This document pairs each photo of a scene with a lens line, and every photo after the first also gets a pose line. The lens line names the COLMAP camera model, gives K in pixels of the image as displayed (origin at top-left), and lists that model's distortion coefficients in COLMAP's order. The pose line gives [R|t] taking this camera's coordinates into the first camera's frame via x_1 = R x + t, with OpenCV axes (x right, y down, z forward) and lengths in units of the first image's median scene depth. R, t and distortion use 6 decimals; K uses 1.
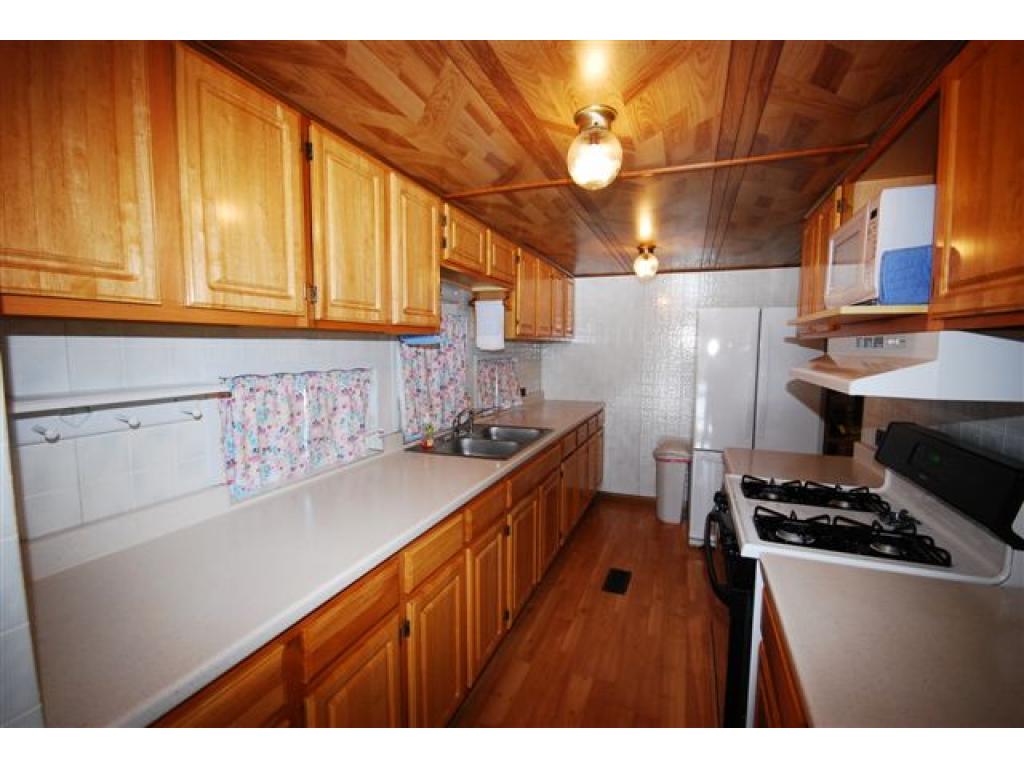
lens RADIAL K [[458.2, 0, 511.1], [0, 458.2, 385.8], [0, 0, 1]] dist [-0.003549, -0.001325]
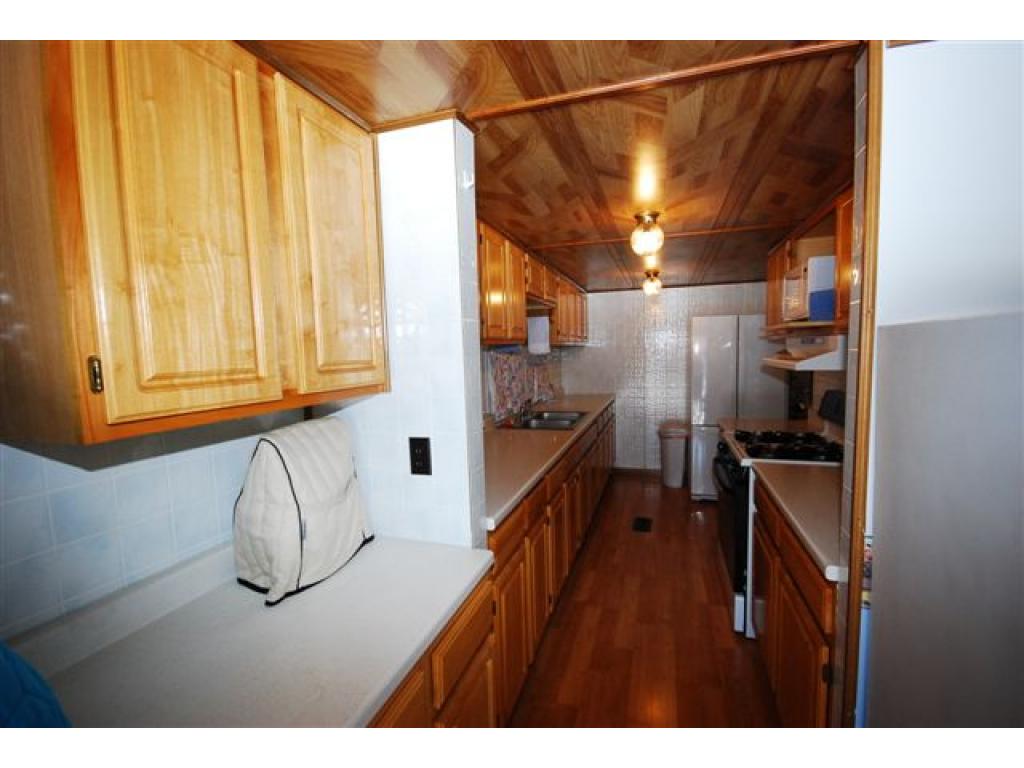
lens RADIAL K [[458.2, 0, 513.9], [0, 458.2, 384.8], [0, 0, 1]] dist [-0.003549, -0.001325]
pose [[0.997900, -0.037399, 0.052881, -0.215248], [0.038040, 0.999214, -0.011172, 0.023789], [-0.052421, 0.013160, 0.998538, -0.342264]]
